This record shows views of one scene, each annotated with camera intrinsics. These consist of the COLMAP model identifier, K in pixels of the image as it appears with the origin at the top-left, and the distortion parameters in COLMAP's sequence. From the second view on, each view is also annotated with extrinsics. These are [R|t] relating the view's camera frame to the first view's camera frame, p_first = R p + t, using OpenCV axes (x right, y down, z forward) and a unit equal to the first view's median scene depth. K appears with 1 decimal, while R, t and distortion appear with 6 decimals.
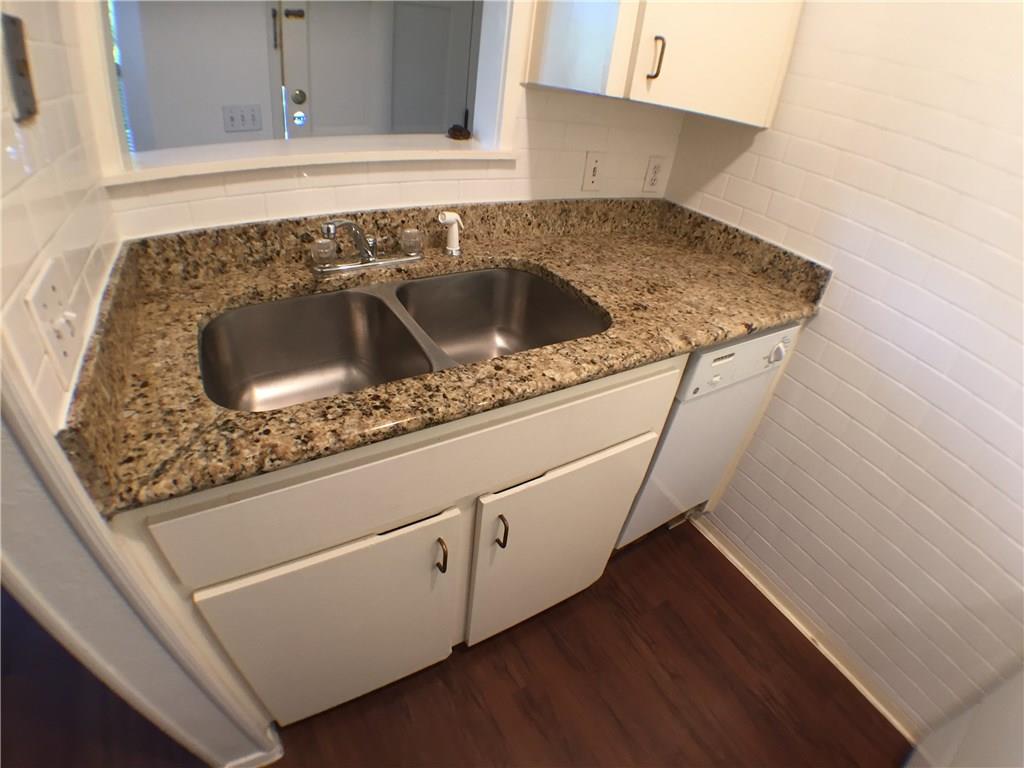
lens RADIAL K [[503.1, 0, 512.0], [0, 503.1, 384.0], [0, 0, 1]] dist [-0.195807, 0.054713]
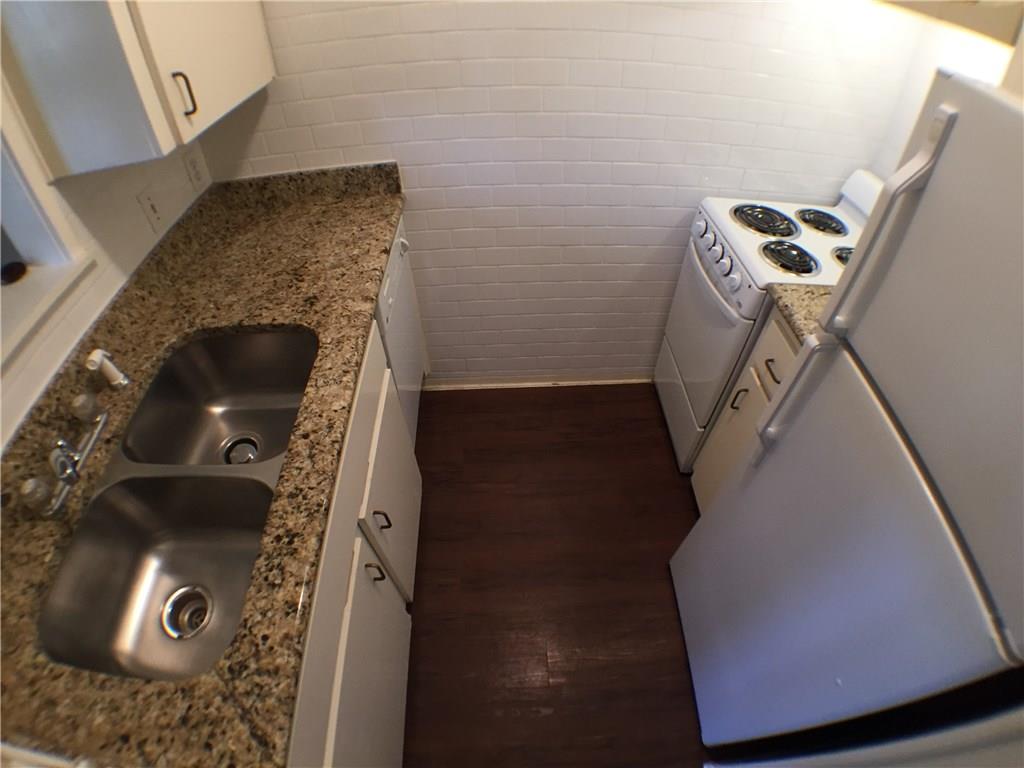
lens RADIAL K [[508.1, 0, 512.0], [0, 508.1, 384.0], [0, 0, 1]] dist [-0.146355, 0.019574]
pose [[0.495625, -0.710427, 0.499650, -0.279273], [0.551917, 0.701807, 0.450394, -0.371514], [-0.670630, 0.052539, 0.739929, -0.153281]]
